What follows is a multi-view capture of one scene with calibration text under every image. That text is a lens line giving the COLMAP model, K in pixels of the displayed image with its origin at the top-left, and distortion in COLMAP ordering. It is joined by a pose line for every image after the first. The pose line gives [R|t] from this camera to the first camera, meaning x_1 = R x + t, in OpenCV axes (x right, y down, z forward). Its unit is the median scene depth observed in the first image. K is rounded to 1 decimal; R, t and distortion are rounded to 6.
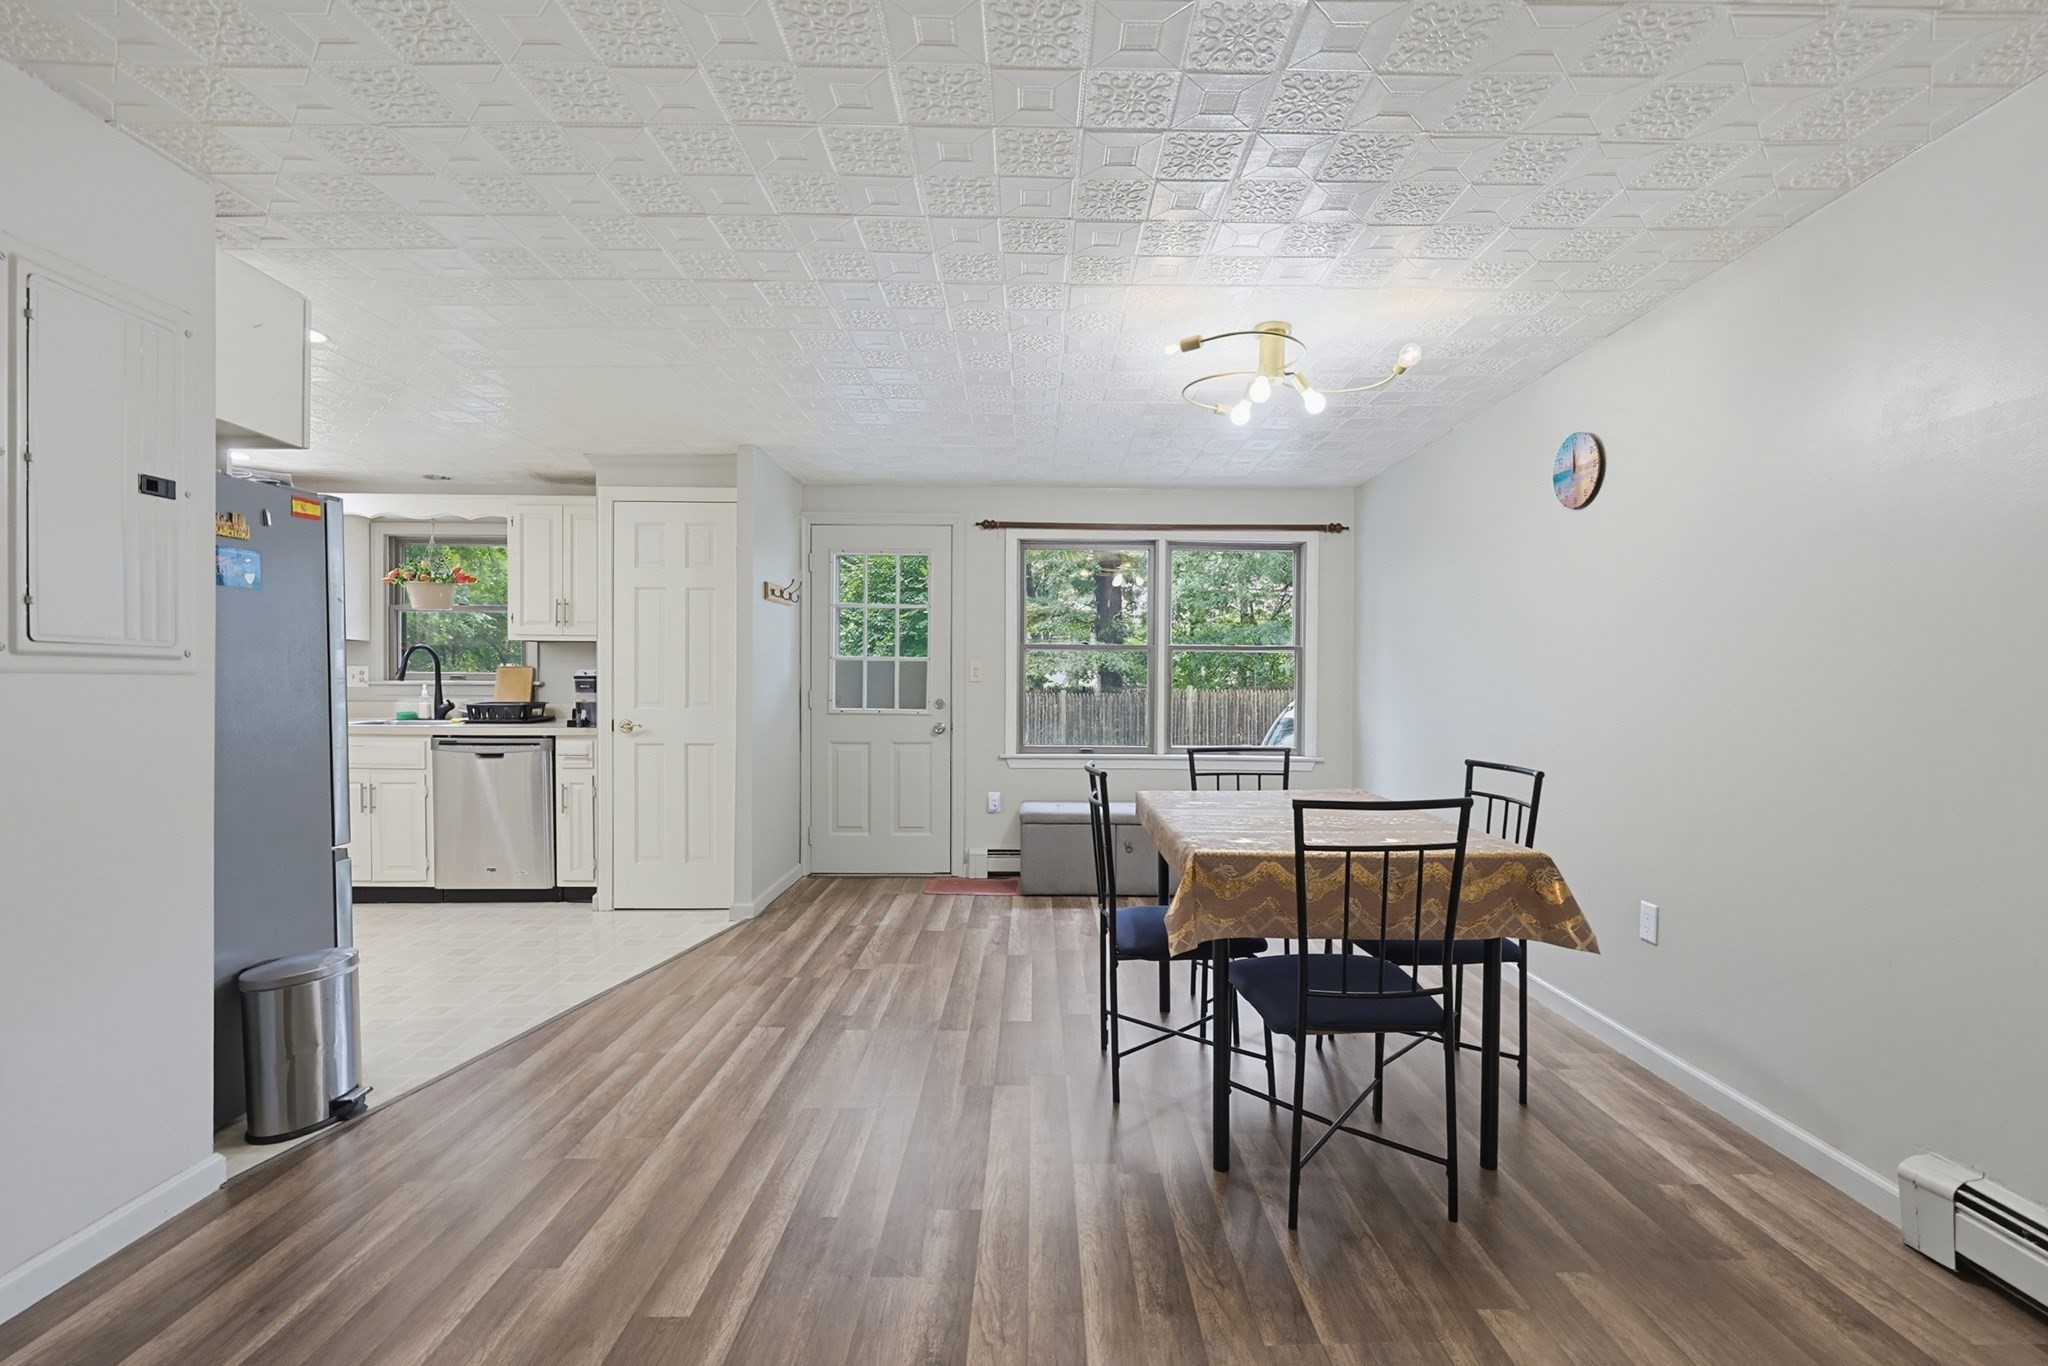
lens RADIAL K [[893.3, 0, 1046.1], [0, 893.3, 696.5], [0, 0, 1]] dist [0.001246, 0.000598]
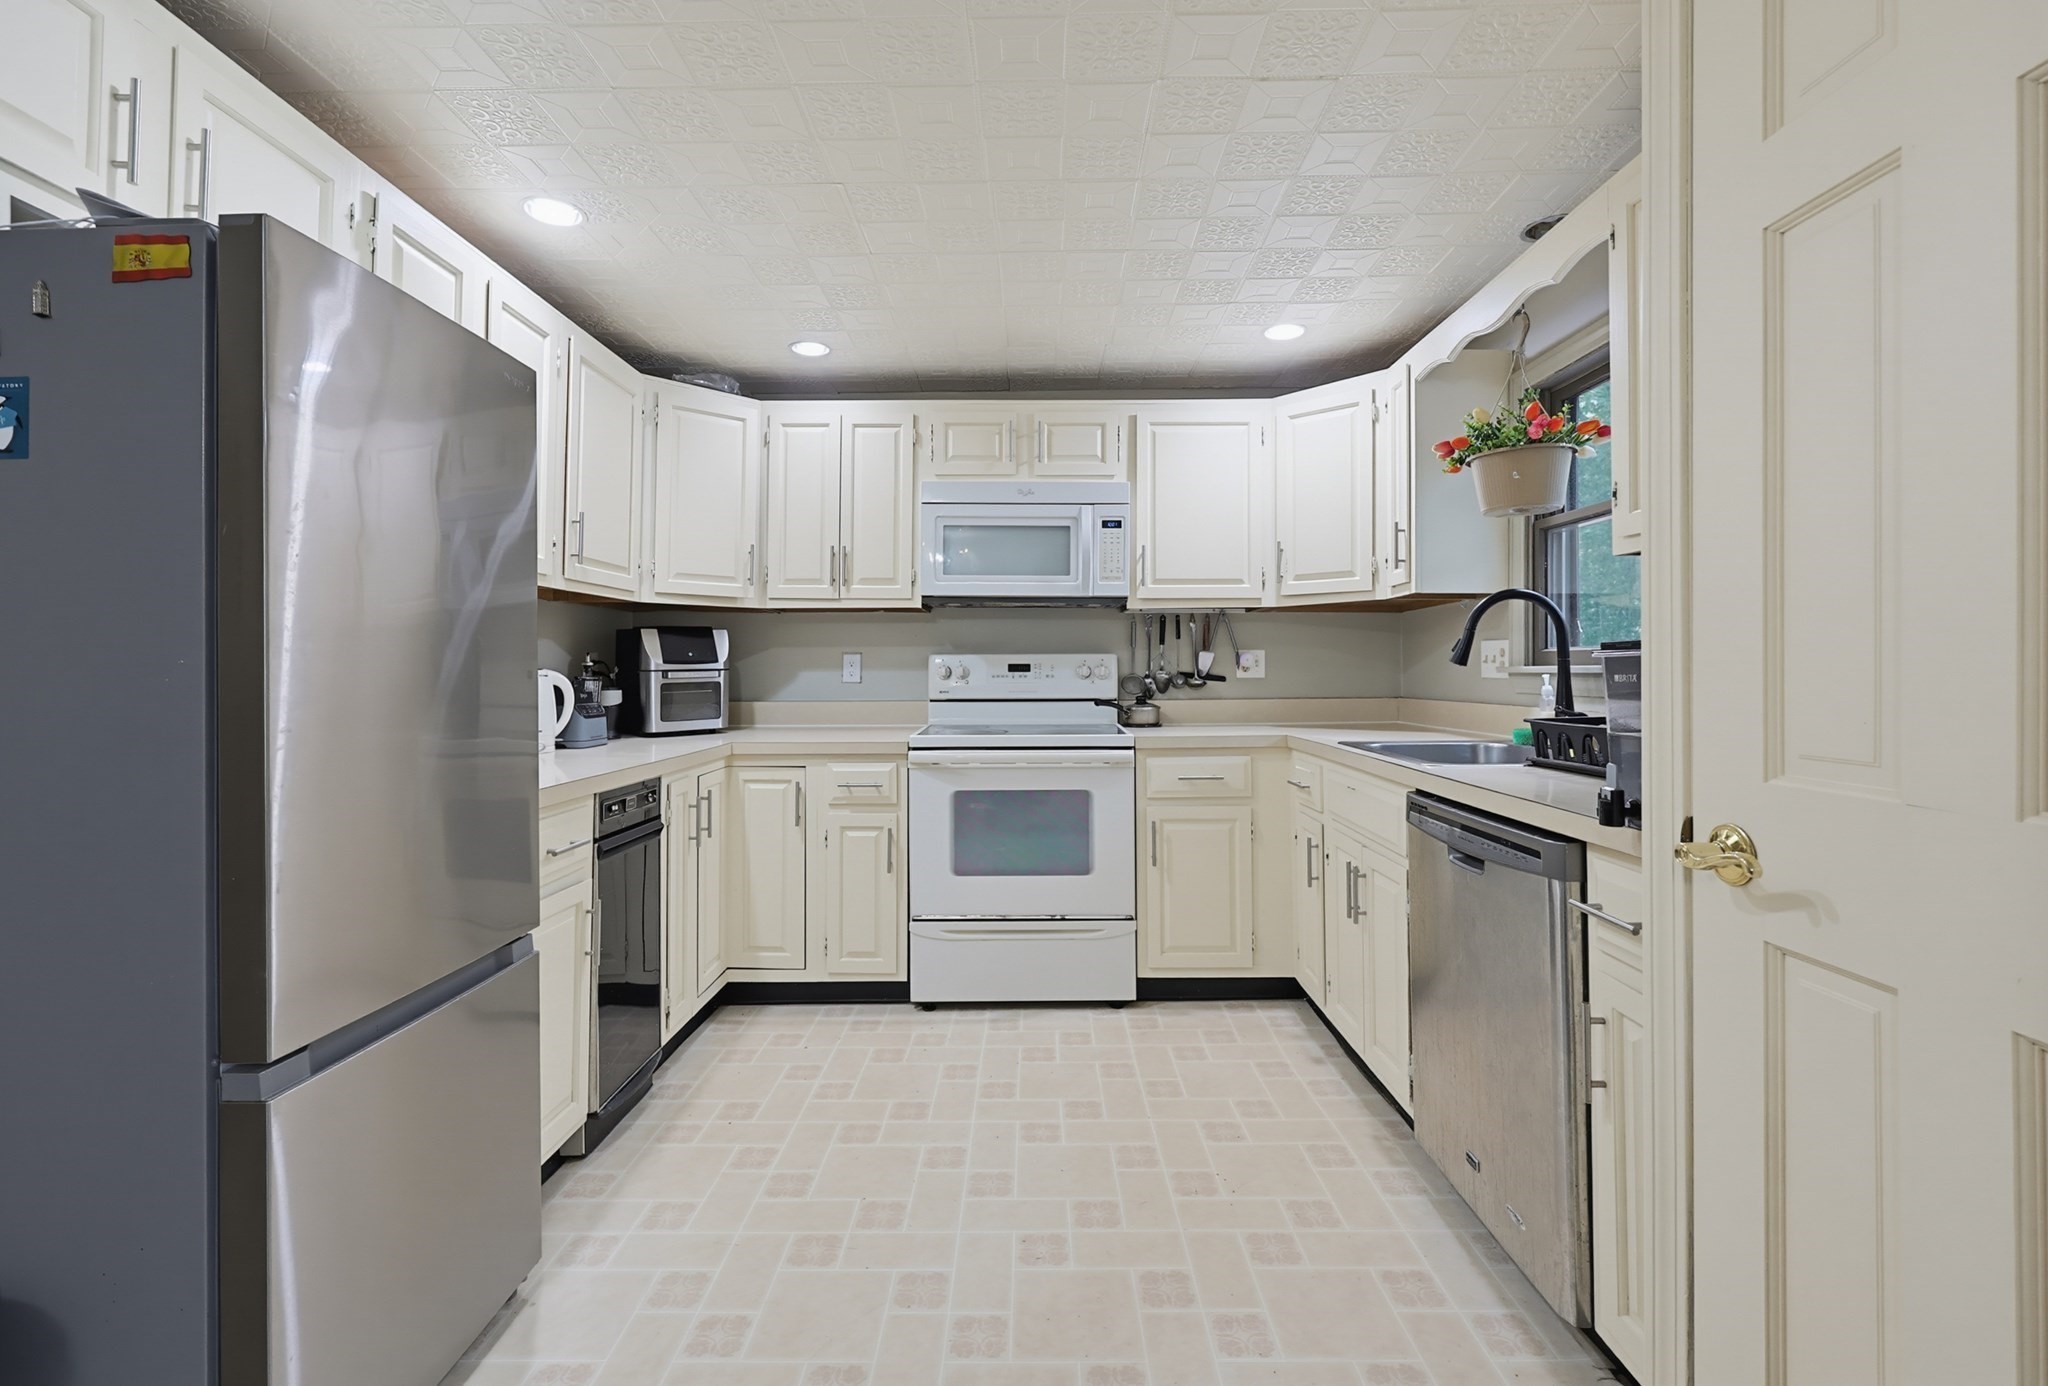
lens RADIAL K [[894.9, 0, 1020.7], [0, 894.9, 660.8], [0, 0, 1]] dist [-0.002395, 0.000063]
pose [[-0.026890, -0.013962, -0.999541, -0.238611], [-0.016478, 0.999773, -0.013522, -0.010141], [0.999503, 0.016107, -0.027114, 0.830051]]
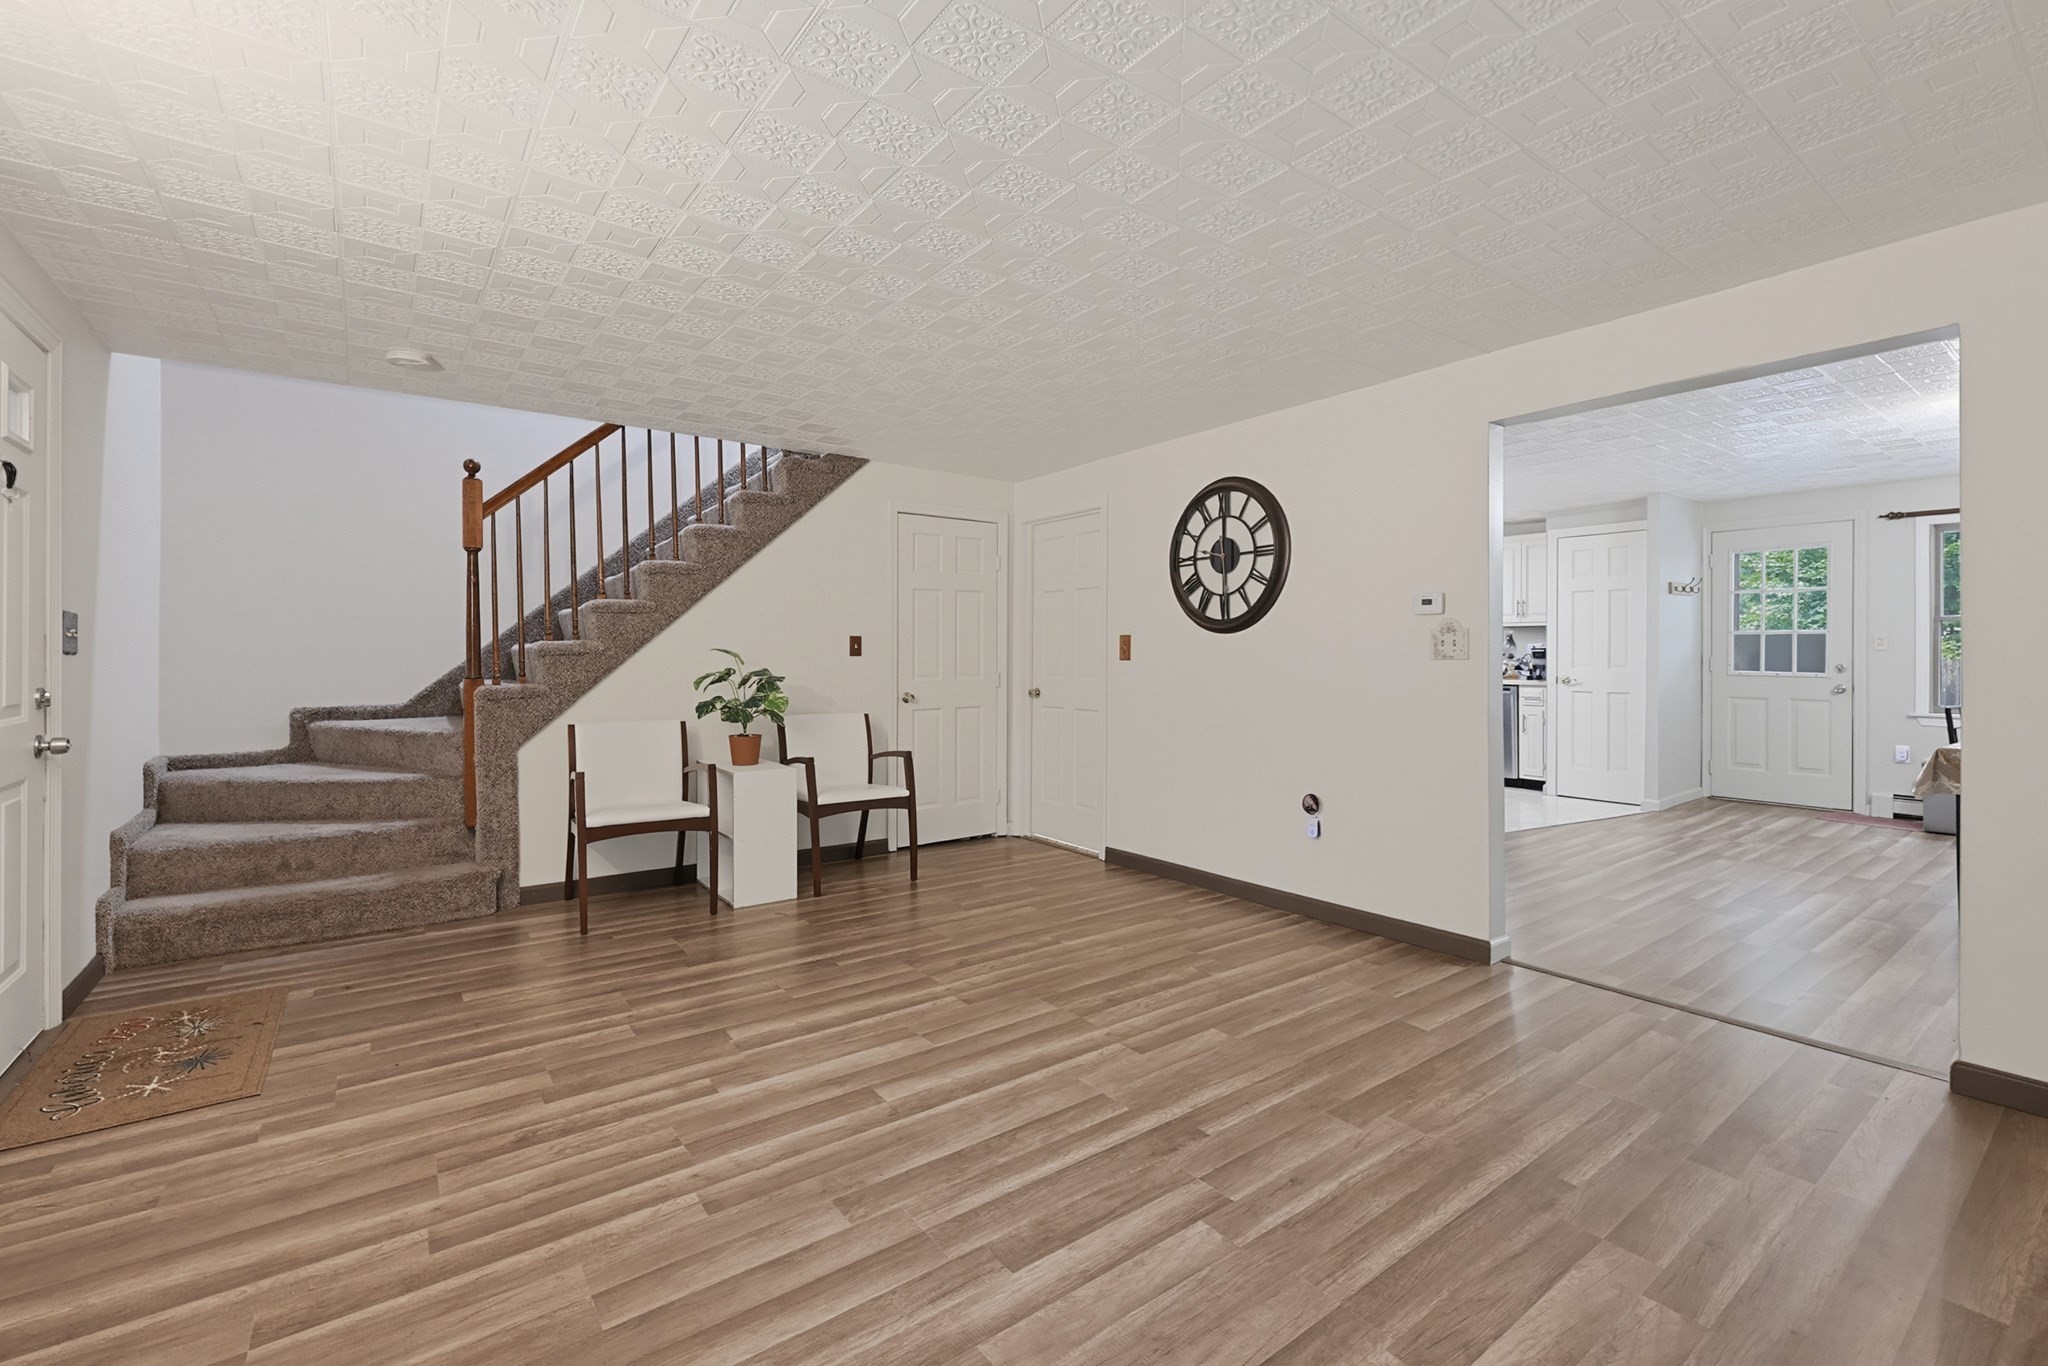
lens RADIAL K [[859.2, 0, 1031.9], [0, 859.2, 657.1], [0, 0, 1]] dist [-0.012355, 0.000187]
pose [[0.573252, -0.000556, -0.819379, 0.227277], [-0.007579, 0.999953, -0.005980, 0.008840], [0.819344, 0.009638, 0.573221, -0.641570]]
